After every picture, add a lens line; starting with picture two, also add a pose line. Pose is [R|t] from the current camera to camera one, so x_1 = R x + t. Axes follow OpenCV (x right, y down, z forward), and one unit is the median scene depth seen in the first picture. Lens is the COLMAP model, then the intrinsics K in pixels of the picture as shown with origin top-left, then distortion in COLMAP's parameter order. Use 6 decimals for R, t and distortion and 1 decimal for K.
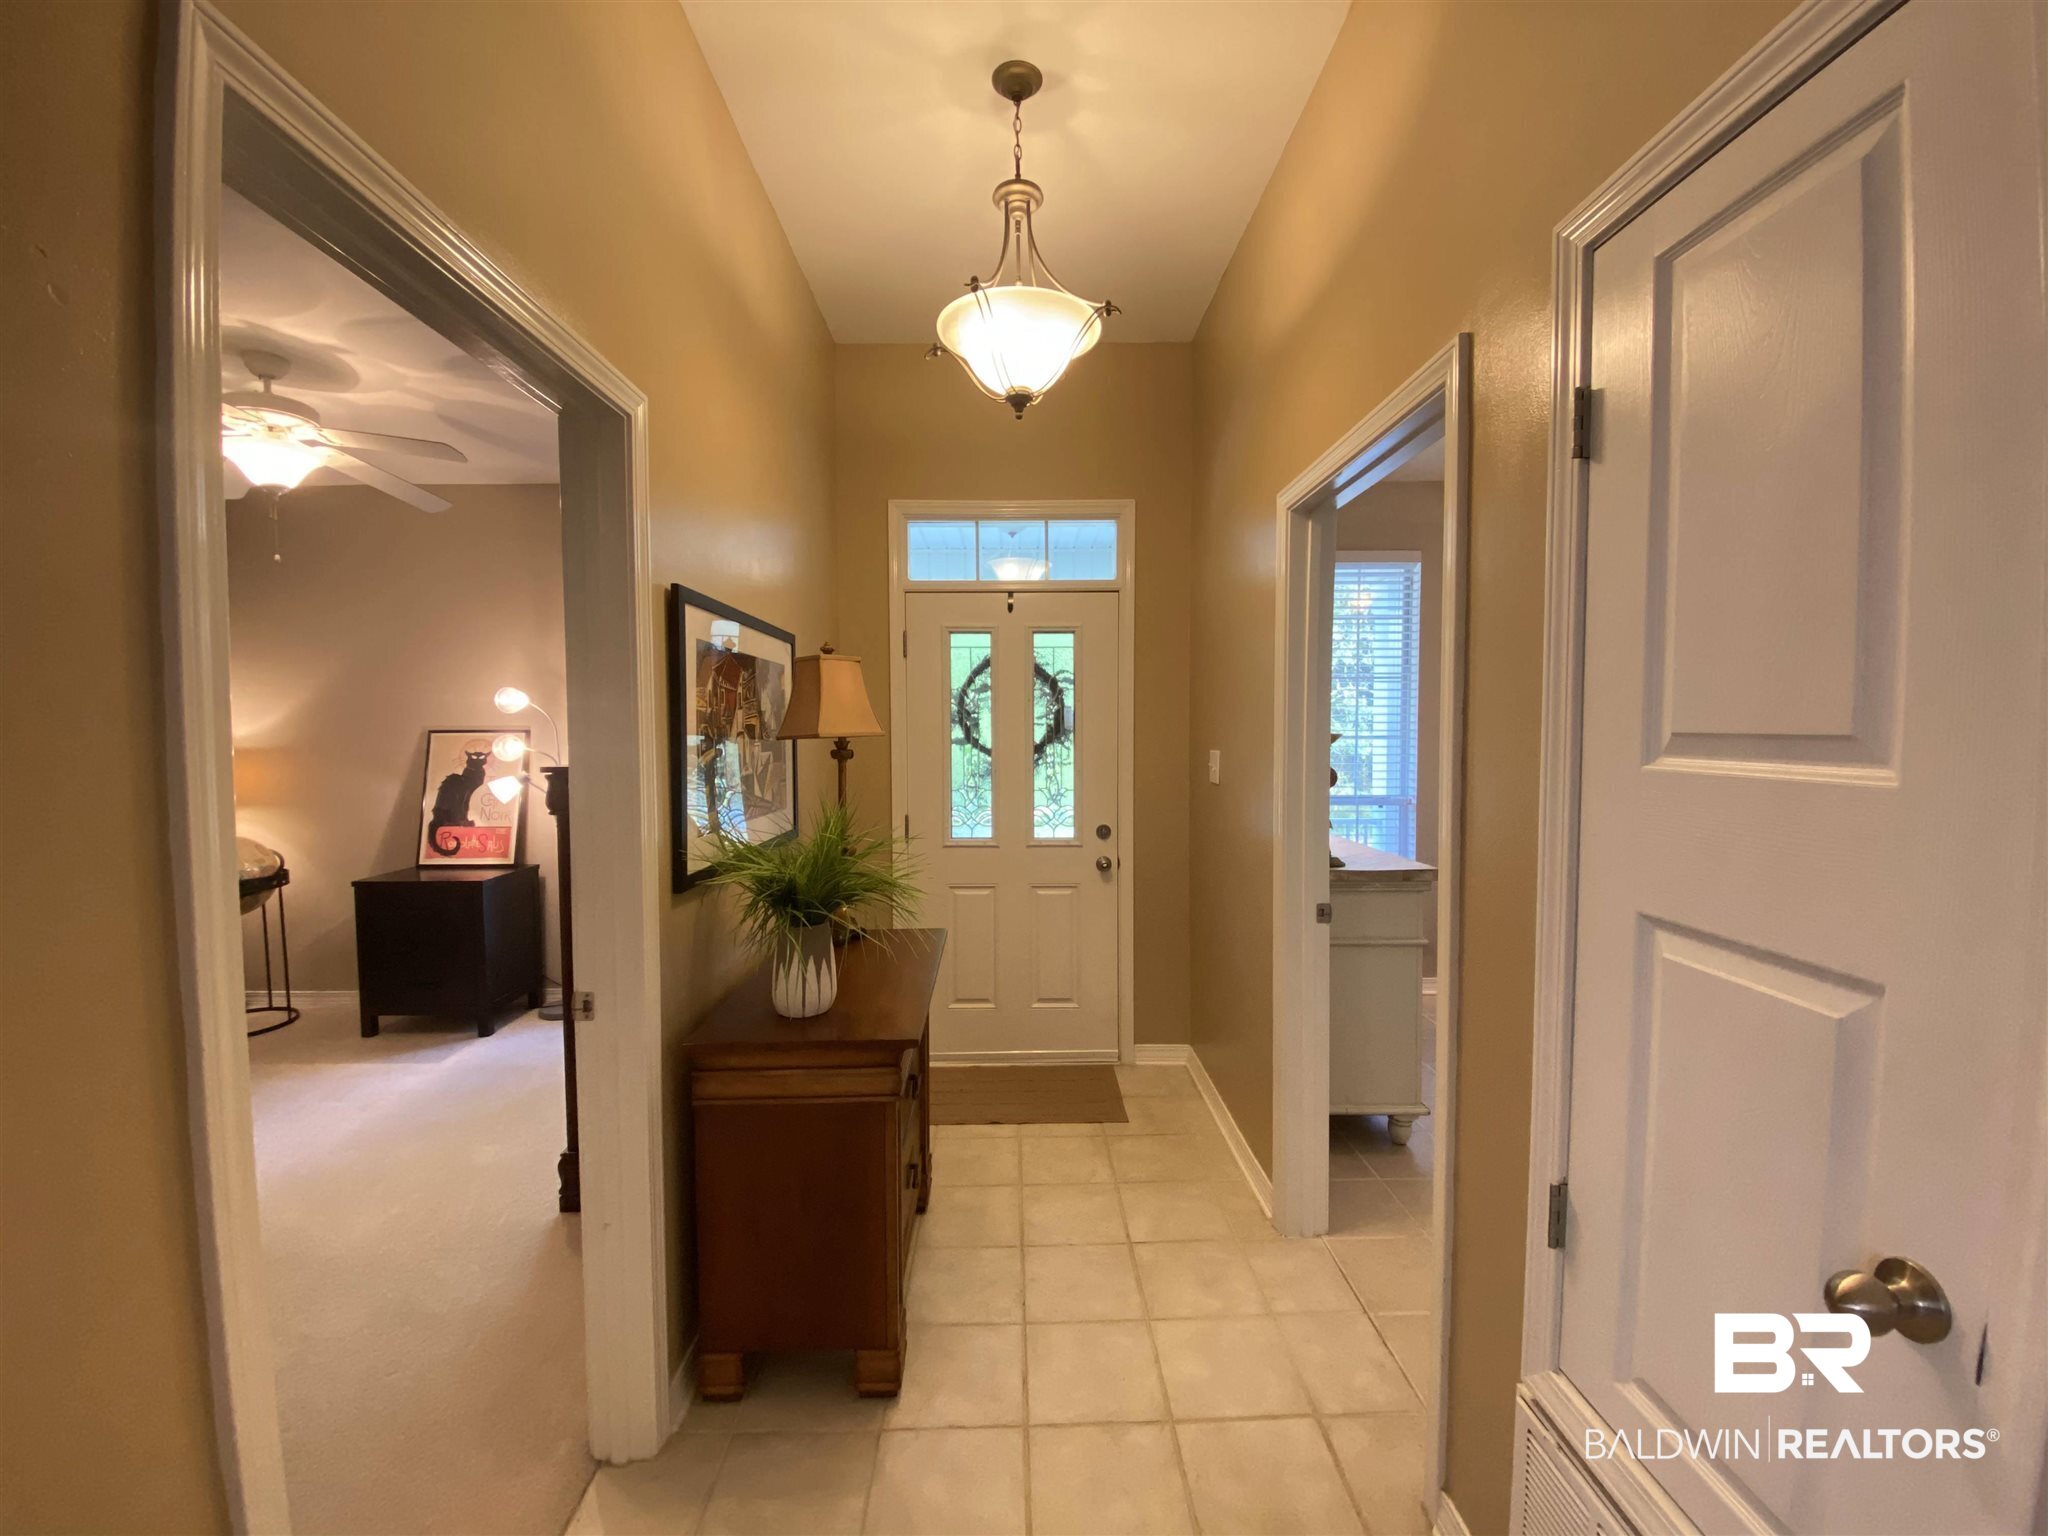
lens RADIAL K [[834.7, 0, 995.3], [0, 834.7, 762.1], [0, 0, 1]] dist [0.004127, -0.002896]
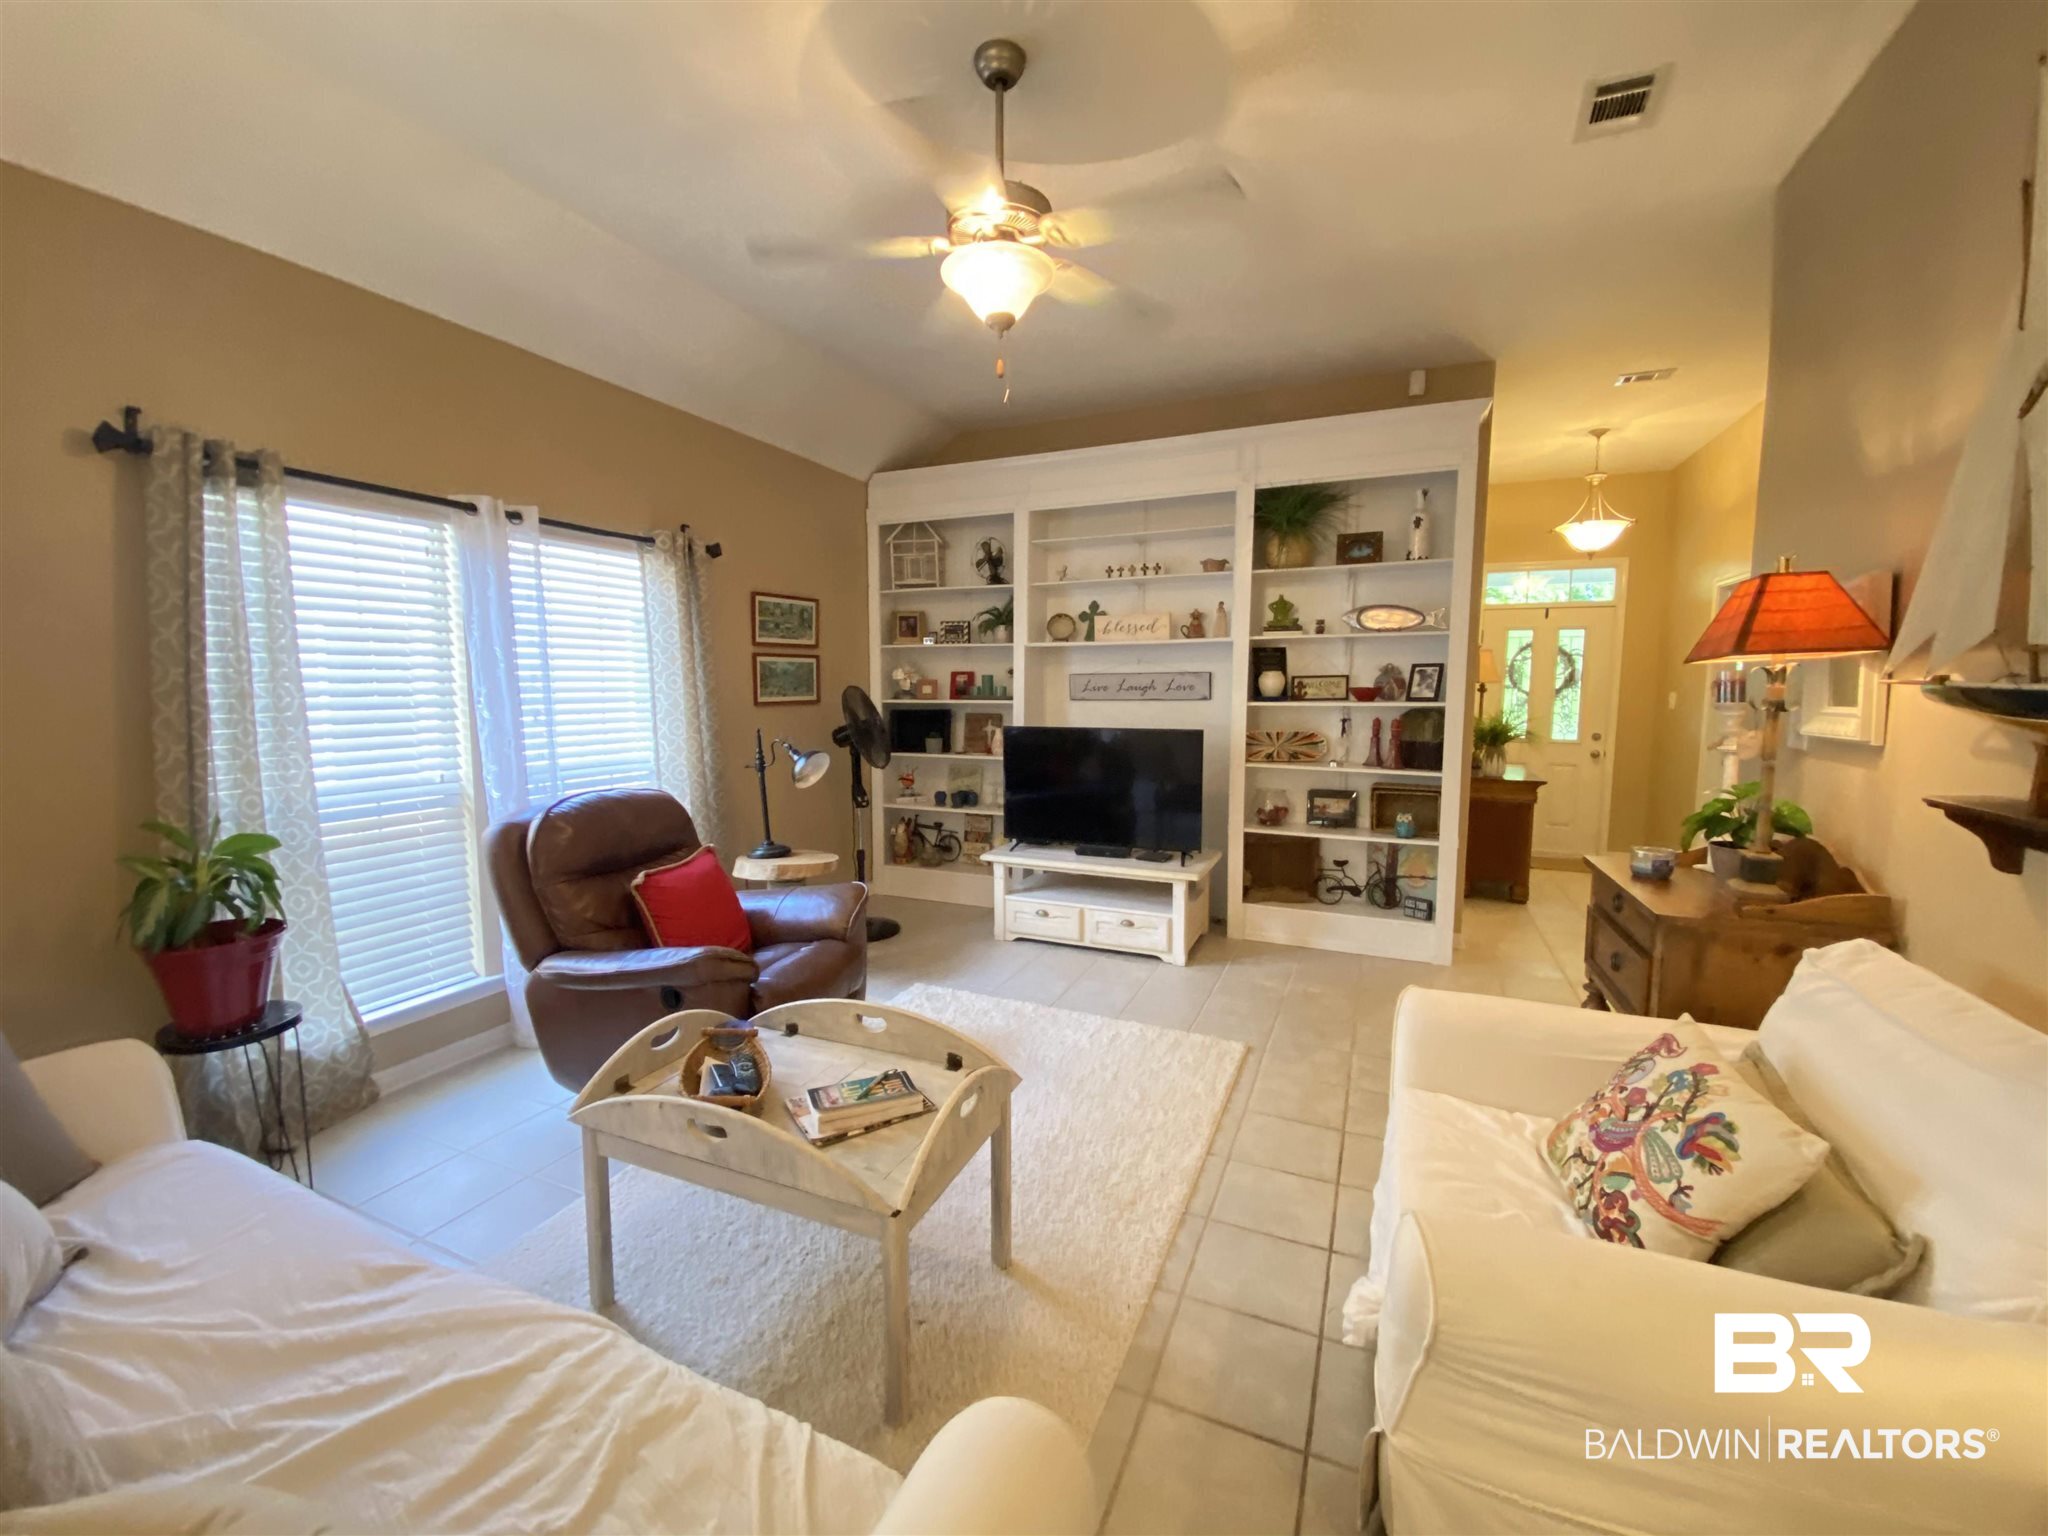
lens RADIAL K [[834.7, 0, 1012.6], [0, 834.7, 761.4], [0, 0, 1]] dist [0.004127, -0.002896]
pose [[0.918213, 0.045796, -0.393431, -0.318047], [-0.029310, 0.998426, 0.047814, 0.085453], [0.395002, -0.032372, 0.918110, -1.181949]]
